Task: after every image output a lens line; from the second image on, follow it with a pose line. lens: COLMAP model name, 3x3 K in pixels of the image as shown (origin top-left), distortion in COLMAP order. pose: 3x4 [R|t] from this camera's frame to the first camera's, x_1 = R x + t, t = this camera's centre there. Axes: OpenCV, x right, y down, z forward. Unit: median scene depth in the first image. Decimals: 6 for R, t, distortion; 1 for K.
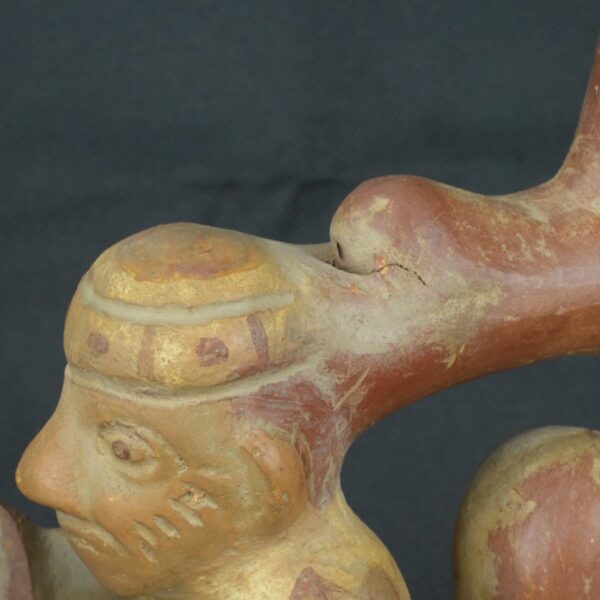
lens RADIAL K [[1883.0, 0, 300.4], [0, 1883.0, 301.5], [0, 0, 1]] dist [0.062503, 0.000000]
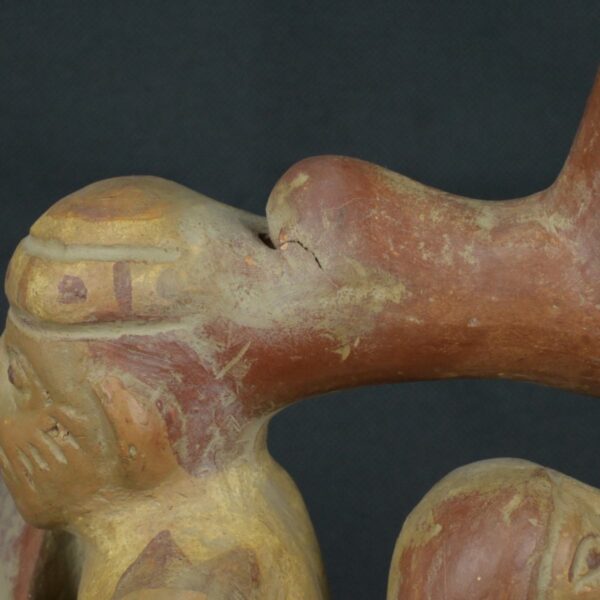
lens RADIAL K [[1883.0, 0, 300.5], [0, 1883.0, 298.5], [0, 0, 1]] dist [0.062503, 0.000000]
pose [[0.878275, 0.161924, -0.449903, 0.496156], [-0.178831, 0.983867, 0.005000, 0.003798], [0.443455, 0.076065, 0.893063, 0.139104]]
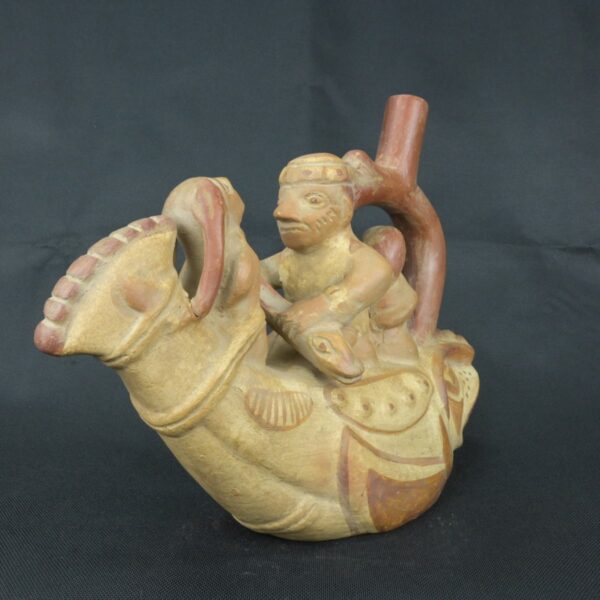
lens RADIAL K [[614.8, 0, 286.4], [0, 614.8, 293.0], [0, 0, 1]] dist [-0.001124, 0.000000]
pose [[0.903491, 0.016609, 0.428286, -0.671279], [0.070930, 0.979677, -0.187622, 0.489083], [-0.422698, 0.199893, 0.883951, -0.051718]]
